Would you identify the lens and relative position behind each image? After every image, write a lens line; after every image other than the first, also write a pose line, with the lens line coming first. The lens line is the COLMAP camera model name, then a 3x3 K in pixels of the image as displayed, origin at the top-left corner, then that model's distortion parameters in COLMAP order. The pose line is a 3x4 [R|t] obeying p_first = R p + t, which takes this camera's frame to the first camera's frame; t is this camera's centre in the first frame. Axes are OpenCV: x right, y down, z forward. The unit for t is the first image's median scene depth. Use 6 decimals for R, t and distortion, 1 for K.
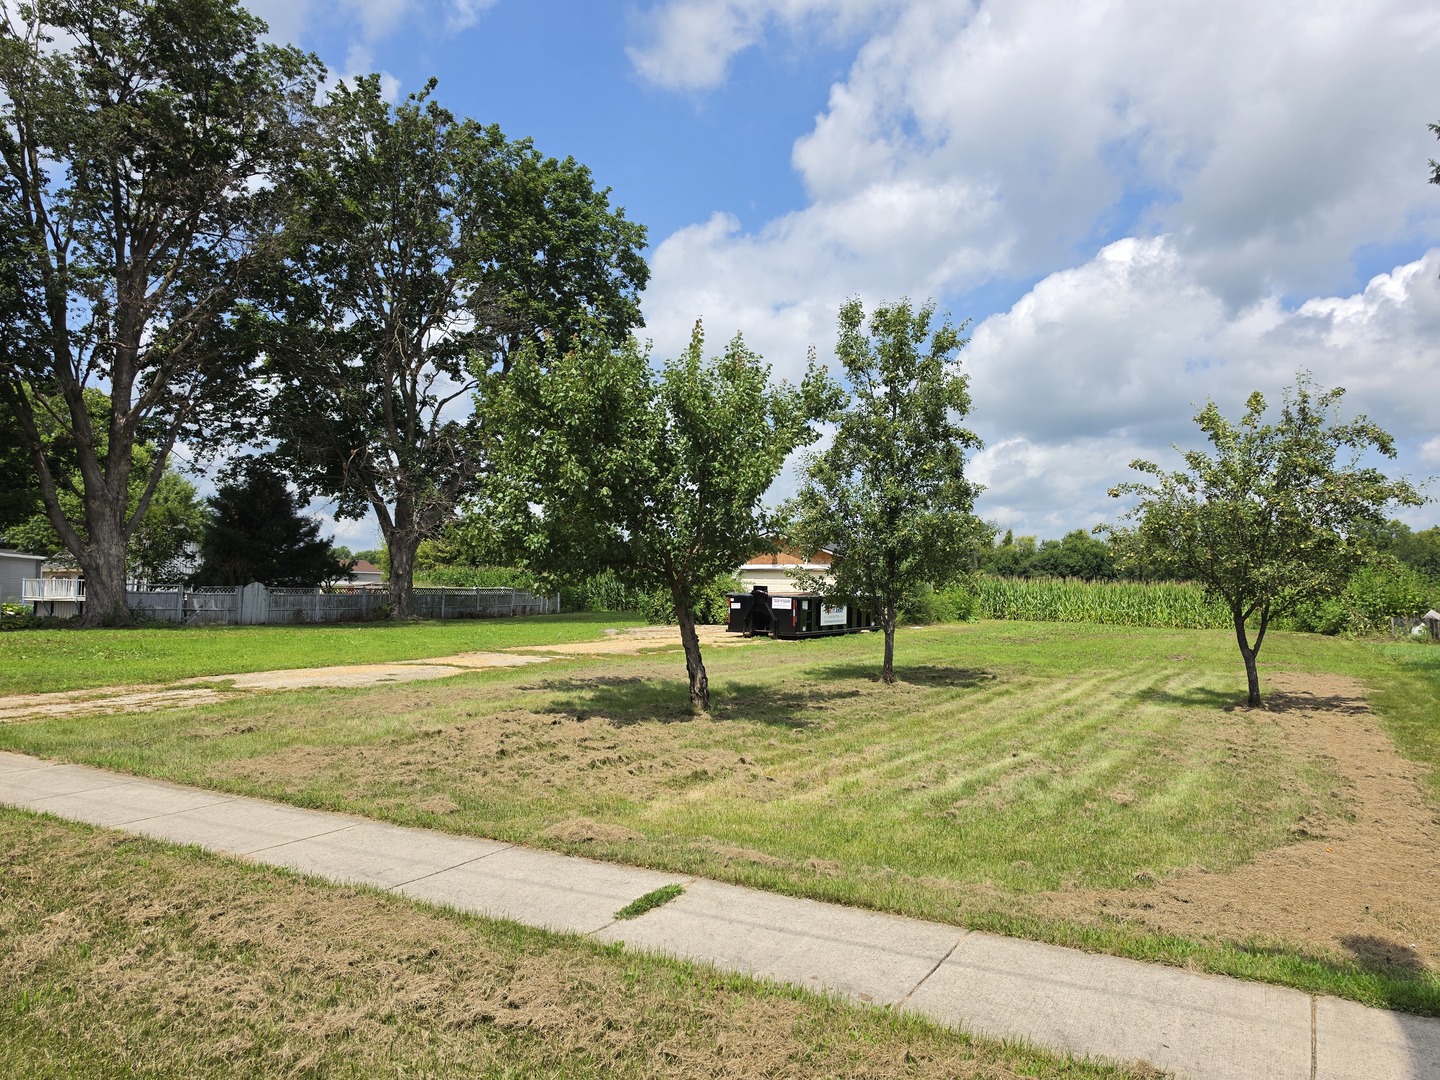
lens RADIAL K [[987.8, 0, 724.7], [0, 987.8, 531.0], [0, 0, 1]] dist [0.056580, -0.006830]
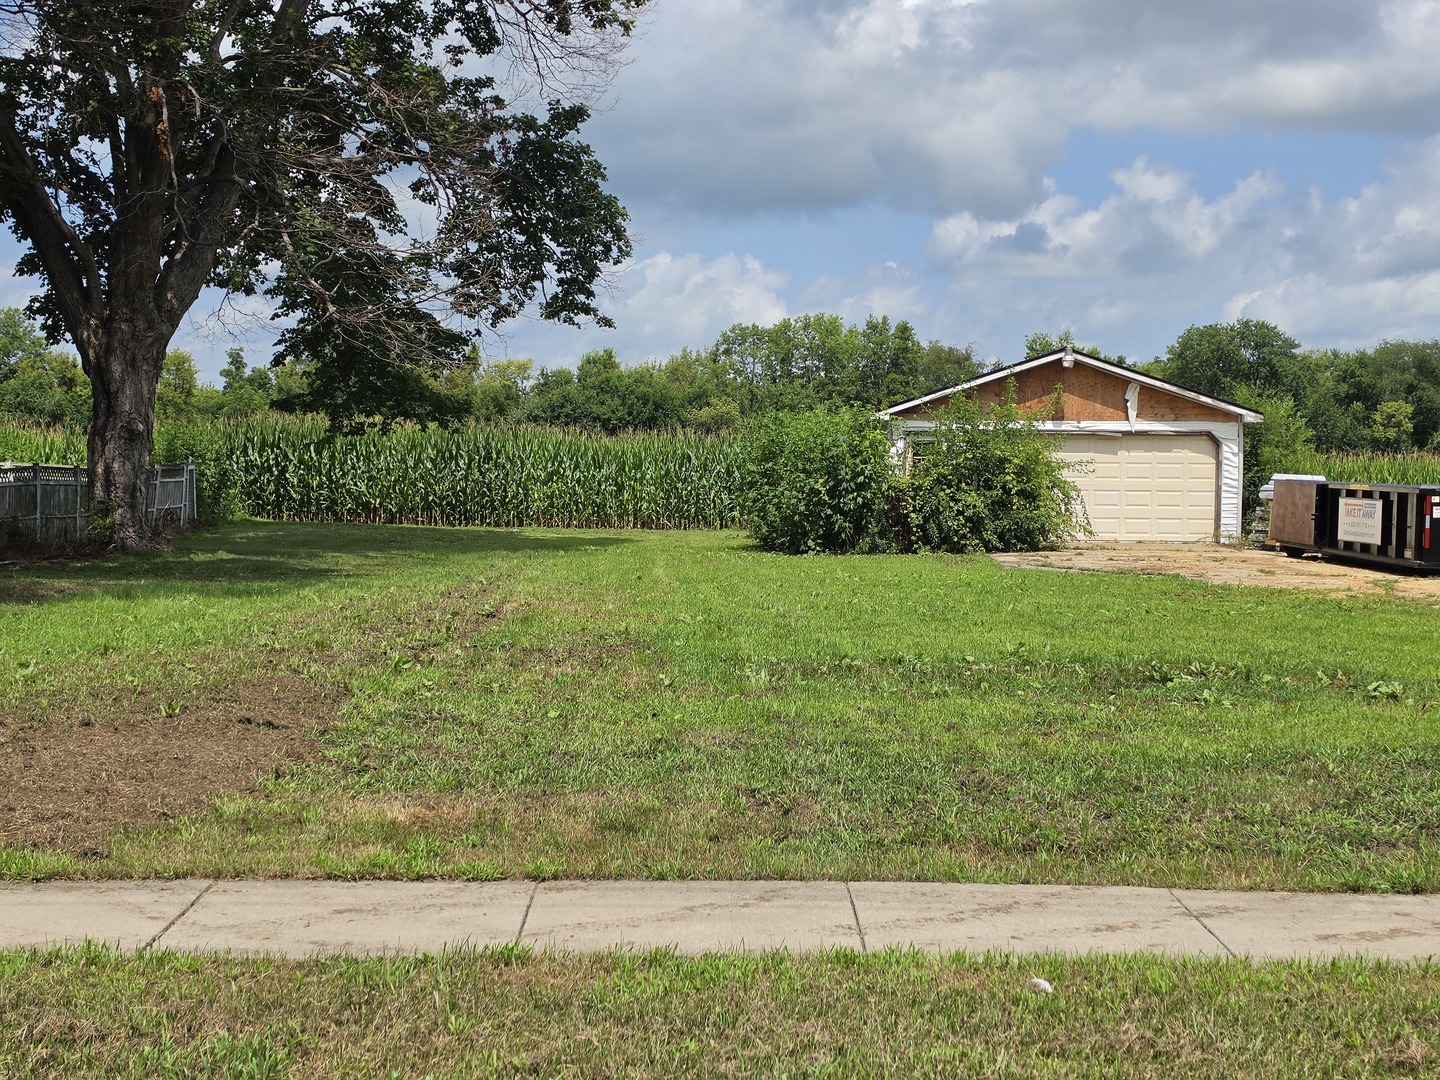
lens RADIAL K [[1963.5, 0, 716.7], [0, 1963.5, 547.2], [0, 0, 1]] dist [0.132237, 0.000000]
pose [[0.866508, -0.020276, 0.498752, -0.646465], [-0.031401, 0.994982, 0.095003, 0.010796], [-0.498175, -0.097983, 0.861523, 0.303813]]
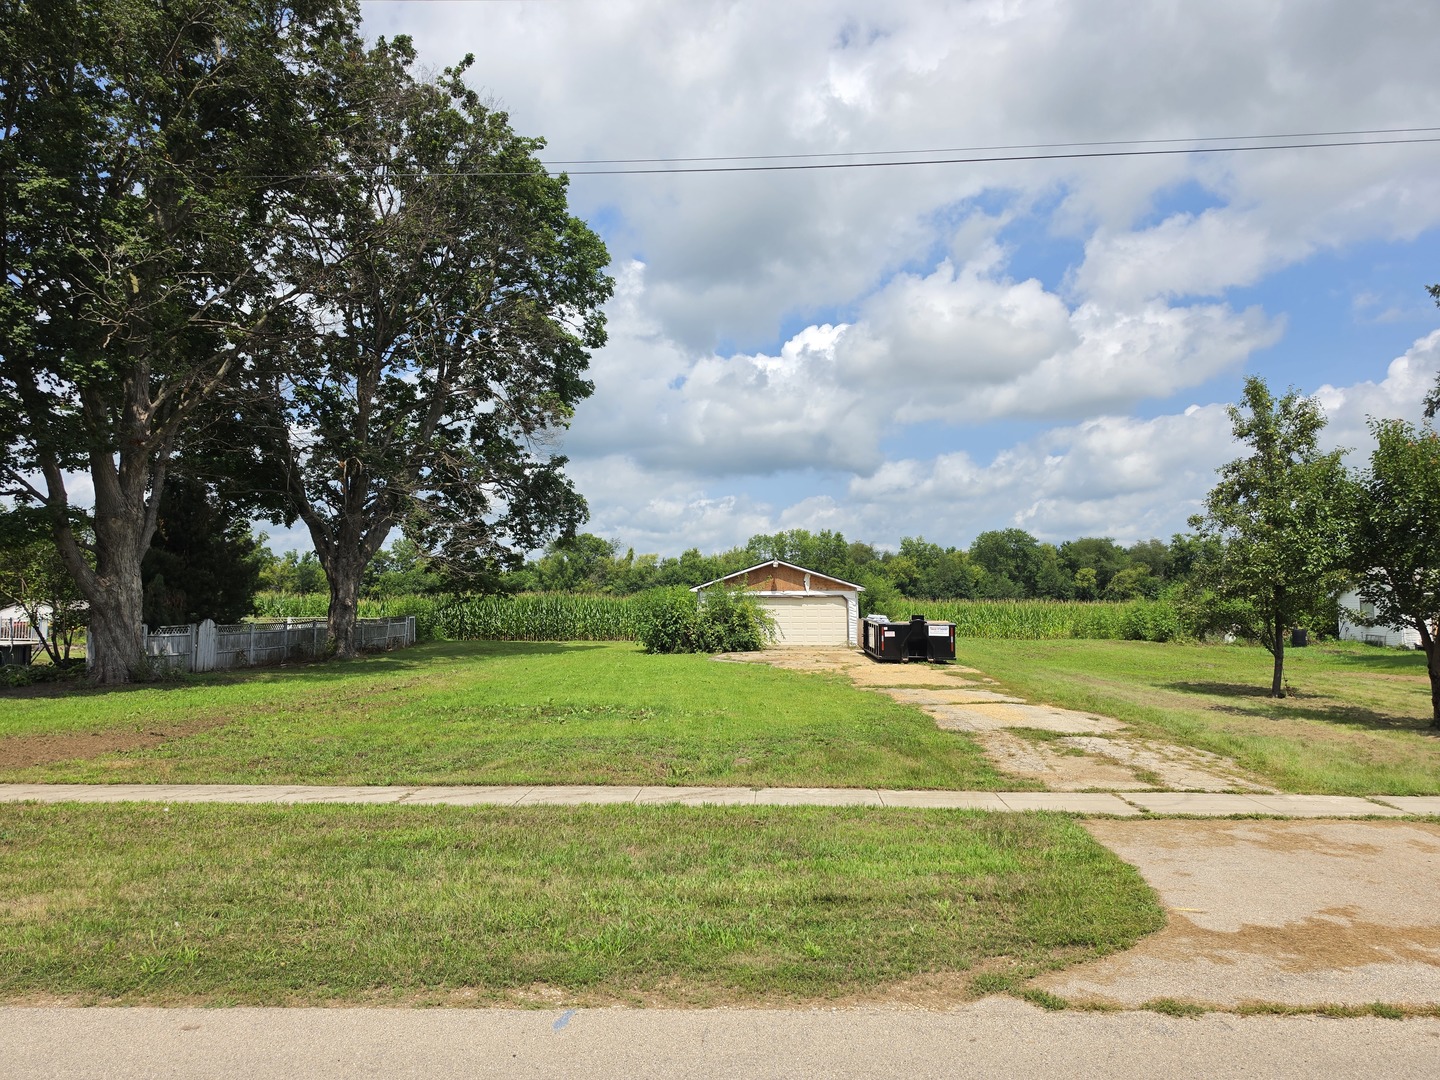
lens RADIAL K [[987.8, 0, 727.8], [0, 987.8, 538.5], [0, 0, 1]] dist [0.056580, -0.006830]
pose [[0.892723, 0.015410, 0.450341, -0.534737], [-0.012561, 0.999878, -0.009314, -0.013458], [-0.450430, 0.002658, 0.892808, 0.102411]]
